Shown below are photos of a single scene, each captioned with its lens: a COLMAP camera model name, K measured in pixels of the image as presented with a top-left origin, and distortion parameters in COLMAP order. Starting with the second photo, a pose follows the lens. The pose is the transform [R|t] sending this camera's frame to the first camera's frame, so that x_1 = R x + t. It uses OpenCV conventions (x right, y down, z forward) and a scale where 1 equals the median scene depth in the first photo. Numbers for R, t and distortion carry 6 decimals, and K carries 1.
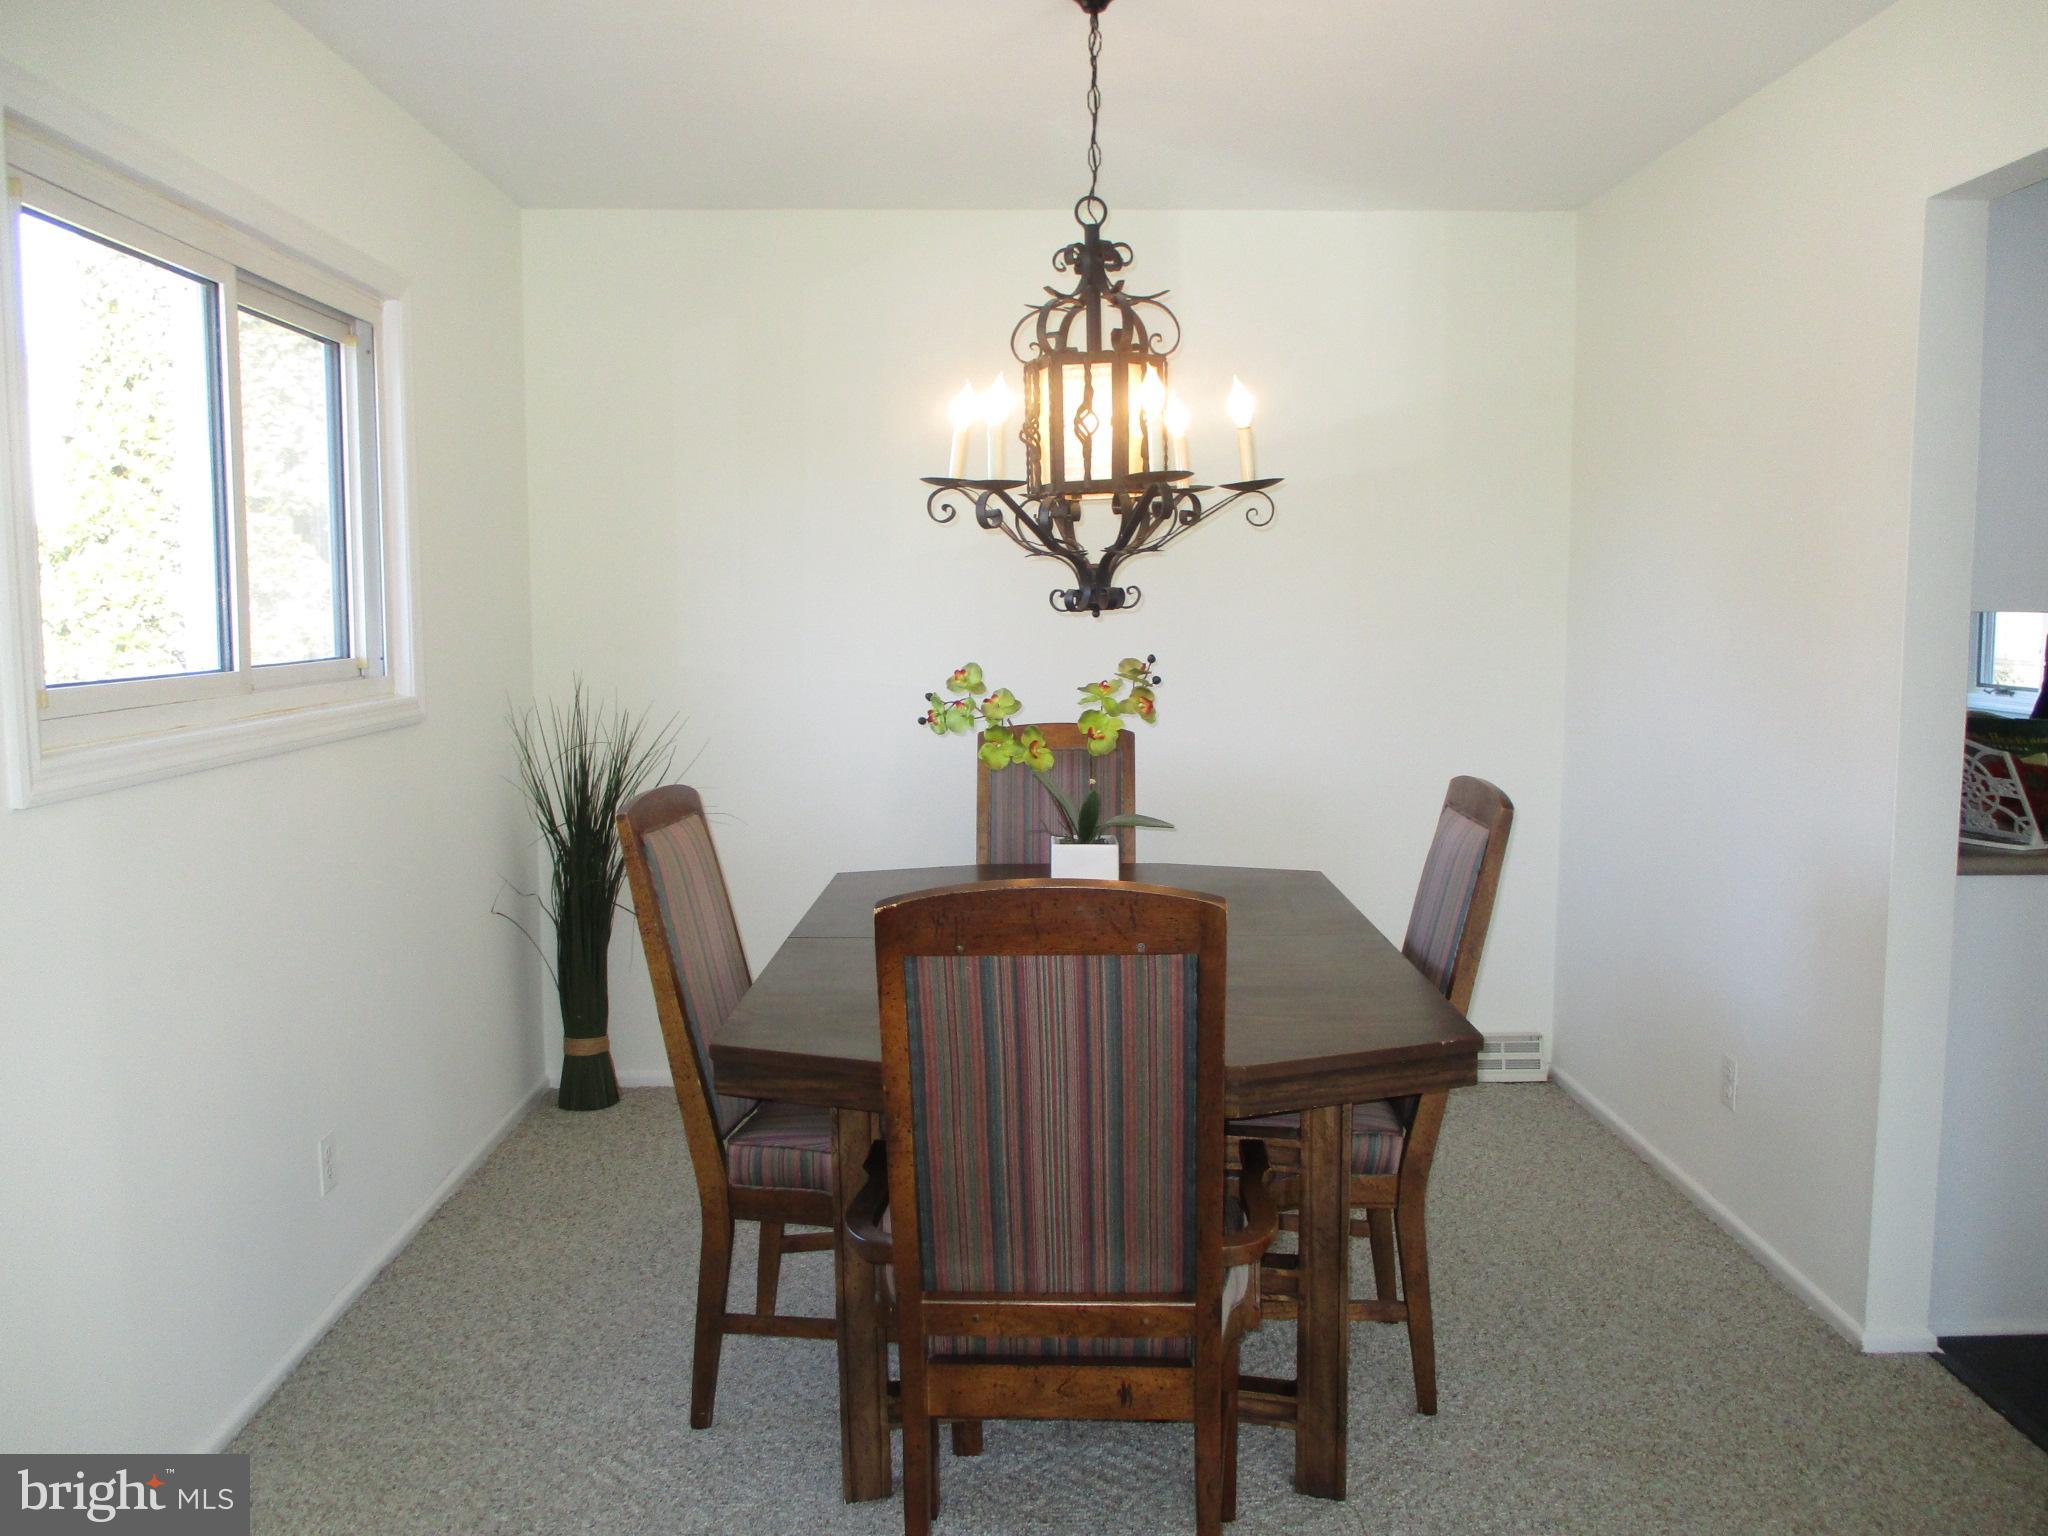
lens RADIAL K [[1686.9, 0, 1023.6], [0, 1686.9, 756.7], [0, 0, 1]] dist [-0.029465, 0.001986]
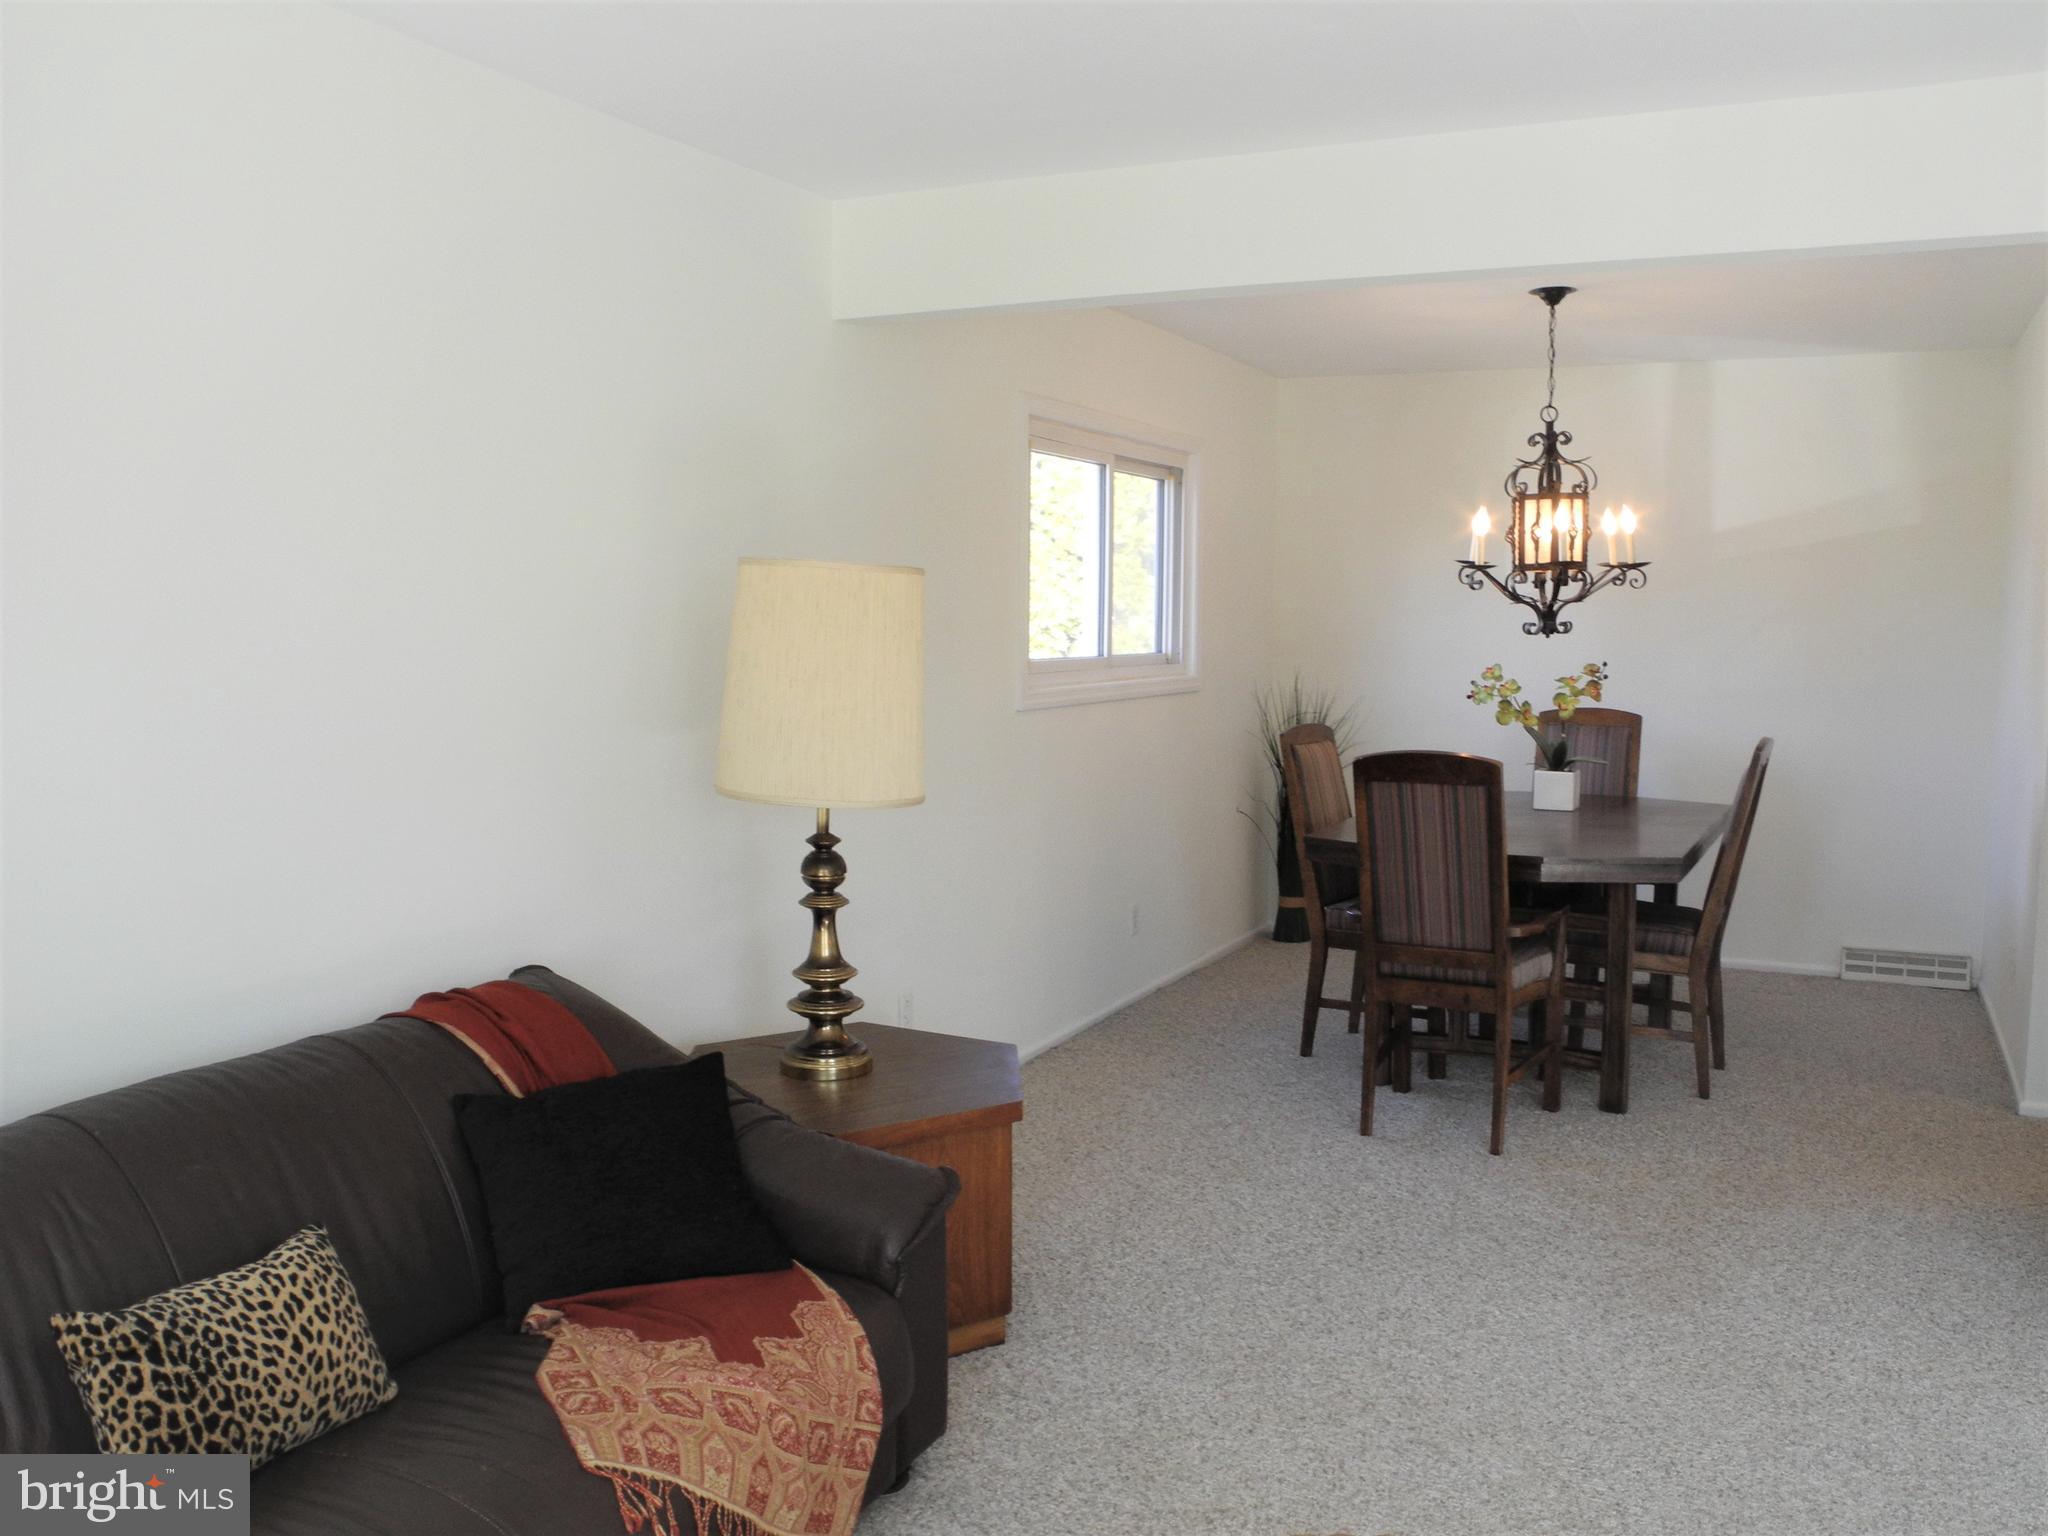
lens RADIAL K [[1707.2, 0, 1024.0], [0, 1707.2, 768.0], [0, 0, 1]] dist [-0.154788, 0.150737]
pose [[0.887357, 0.050194, -0.458343, 0.376078], [-0.050946, 0.998644, 0.010731, 0.063610], [0.458260, 0.013829, 0.888710, -0.835678]]
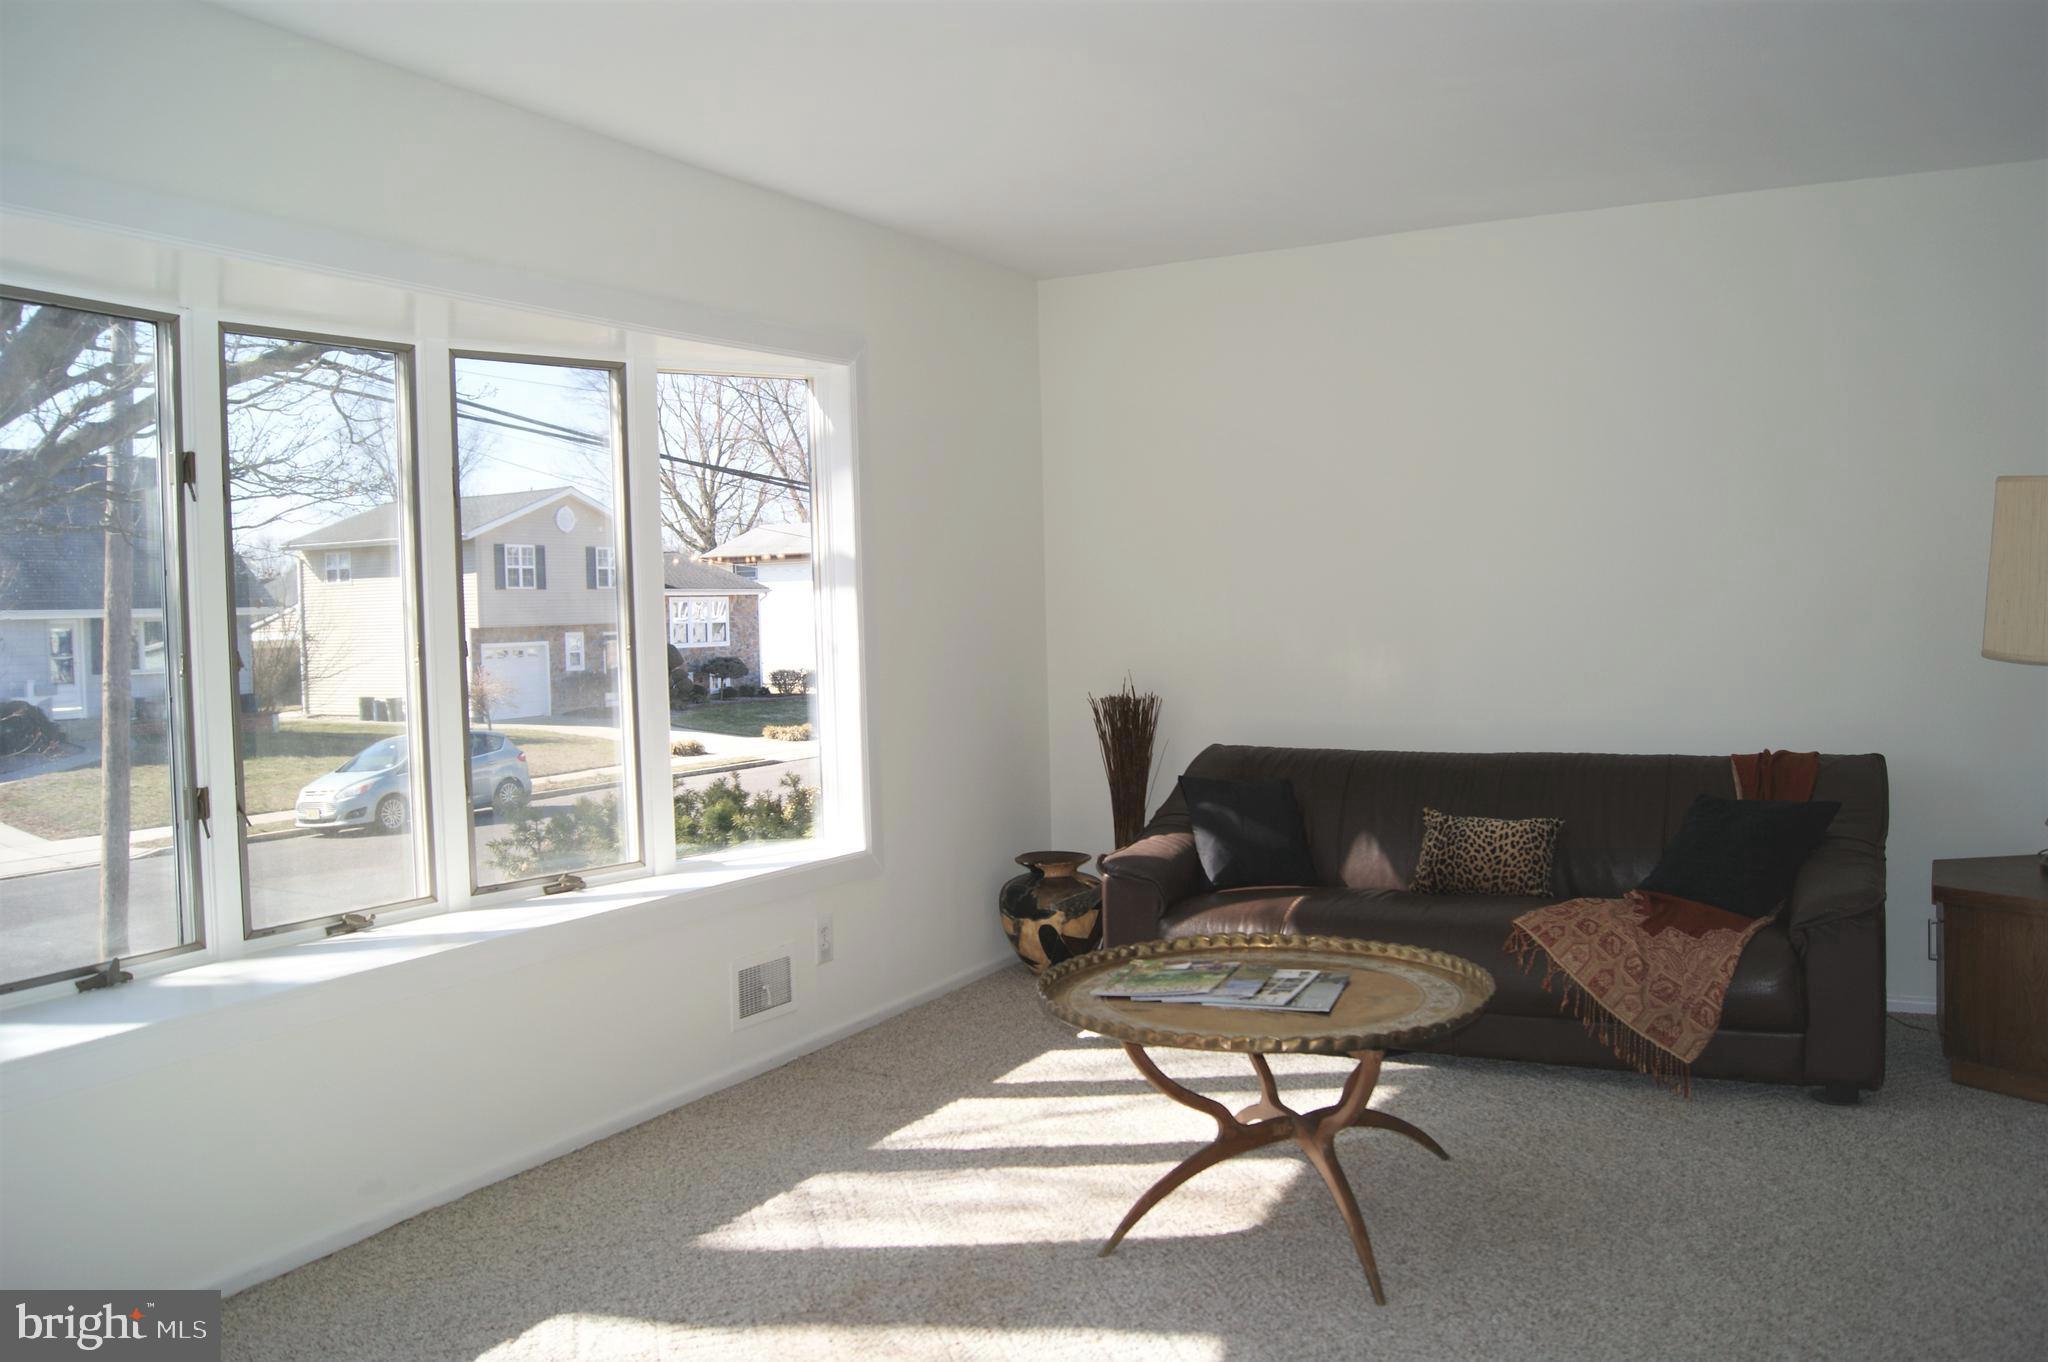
lens RADIAL K [[1584.5, 0, 1025.4], [0, 1584.5, 649.7], [0, 0, 1]] dist [-0.071421, 0.001435]
pose [[-0.506418, 0.043230, -0.861204, 1.334198], [-0.051018, 0.995491, 0.079971, 0.038716], [0.860778, 0.084436, -0.501929, 0.012075]]
